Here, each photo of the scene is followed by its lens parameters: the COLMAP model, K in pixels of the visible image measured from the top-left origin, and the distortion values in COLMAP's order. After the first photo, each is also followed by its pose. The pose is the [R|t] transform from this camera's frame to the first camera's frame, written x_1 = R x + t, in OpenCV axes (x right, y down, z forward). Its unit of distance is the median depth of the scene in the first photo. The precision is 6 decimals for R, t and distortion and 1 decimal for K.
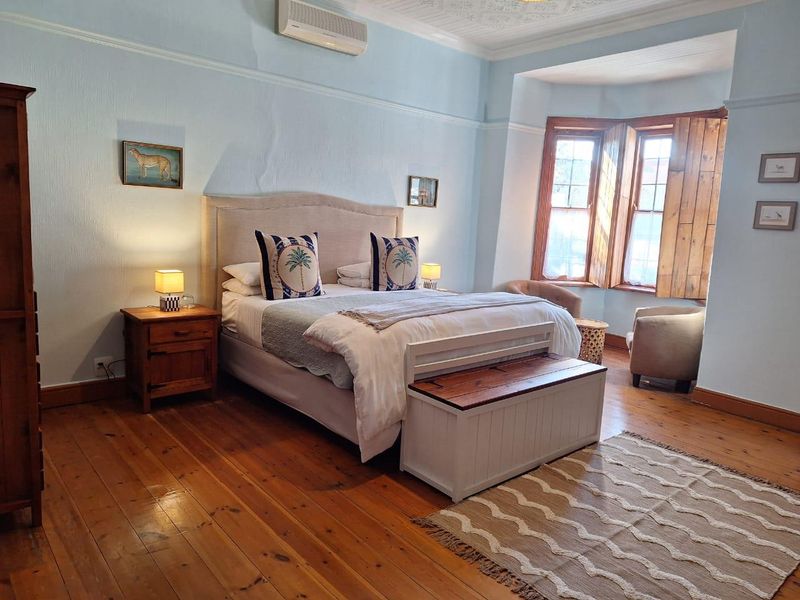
lens RADIAL K [[552.0, 0, 400.0], [0, 552.0, 300.0], [0, 0, 1]] dist [0.000542, -0.000187]
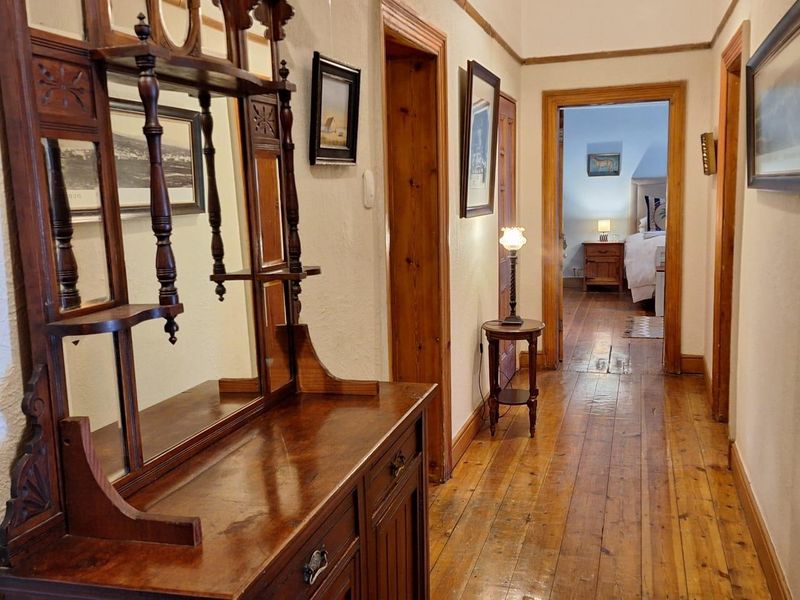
lens RADIAL K [[786.9, 0, 402.8], [0, 786.9, 301.1], [0, 0, 1]] dist [0.003112, 0.000597]
pose [[0.544902, 0.055574, -0.836656, 1.491795], [-0.076438, 0.996939, 0.016438, 0.234141], [0.835008, 0.054995, 0.547482, -1.045062]]
